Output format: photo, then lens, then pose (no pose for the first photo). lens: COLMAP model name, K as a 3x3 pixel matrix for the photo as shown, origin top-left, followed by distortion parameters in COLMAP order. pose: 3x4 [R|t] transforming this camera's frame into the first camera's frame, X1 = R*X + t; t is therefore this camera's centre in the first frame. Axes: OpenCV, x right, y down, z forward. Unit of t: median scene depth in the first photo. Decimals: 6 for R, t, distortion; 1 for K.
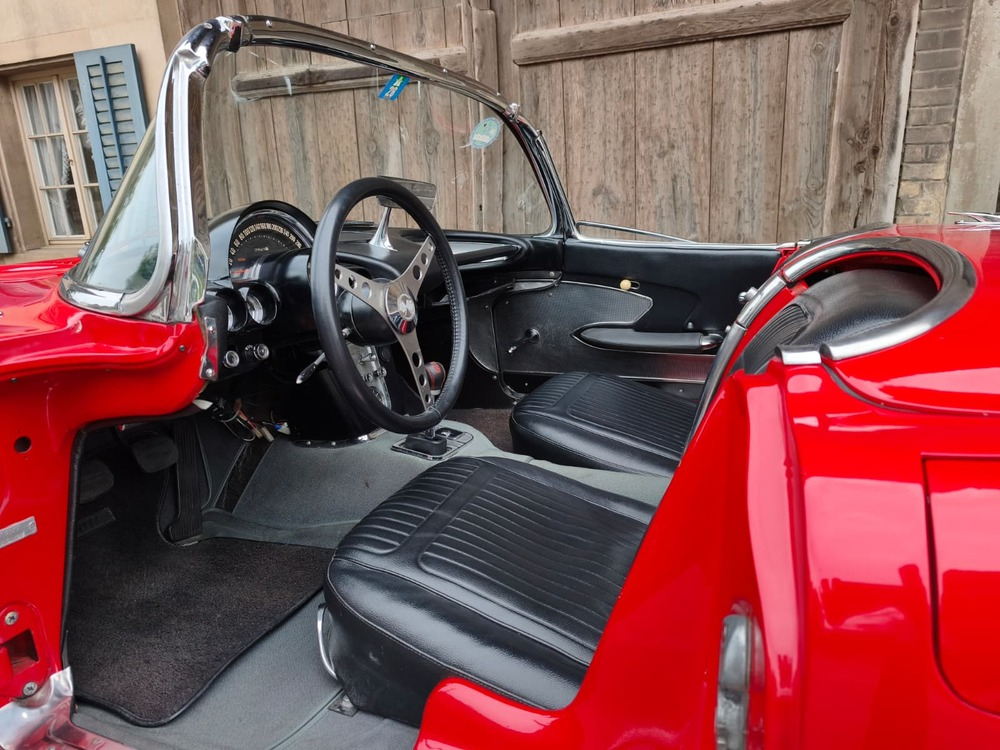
lens RADIAL K [[682.8, 0, 502.4], [0, 682.8, 377.7], [0, 0, 1]] dist [0.018027, -0.019225]
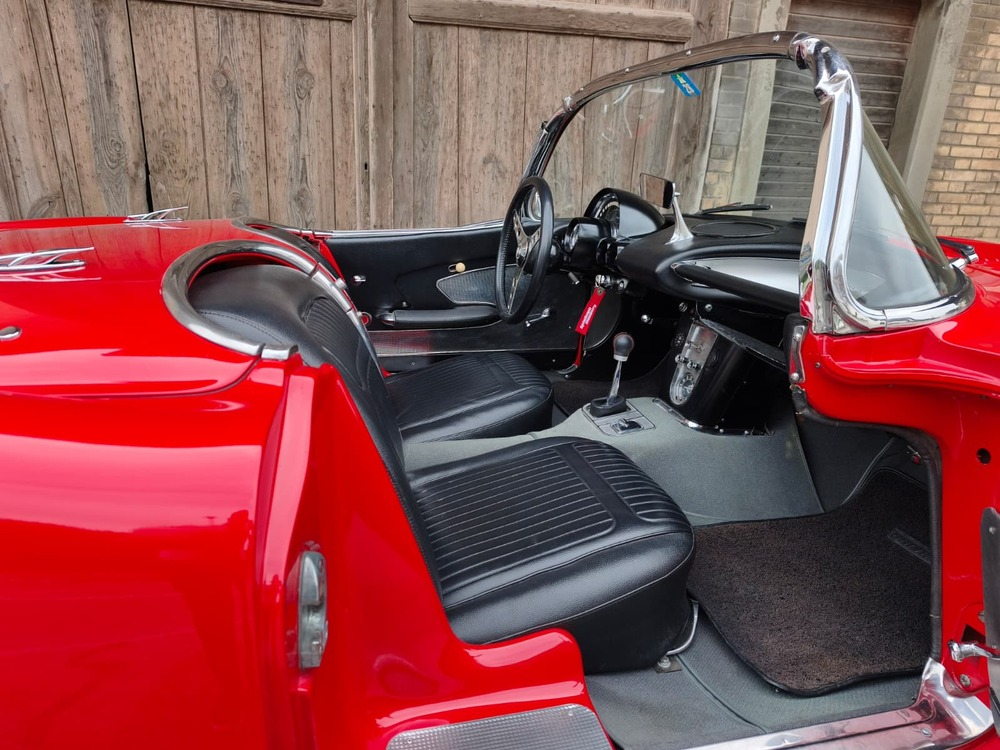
lens RADIAL K [[682.8, 0, 501.8], [0, 682.8, 376.0], [0, 0, 1]] dist [0.018027, -0.019225]
pose [[0.804382, -0.123106, 0.581218, -0.521540], [0.064307, 0.990590, 0.120816, -0.070646], [-0.590622, -0.059806, 0.804729, 0.121515]]
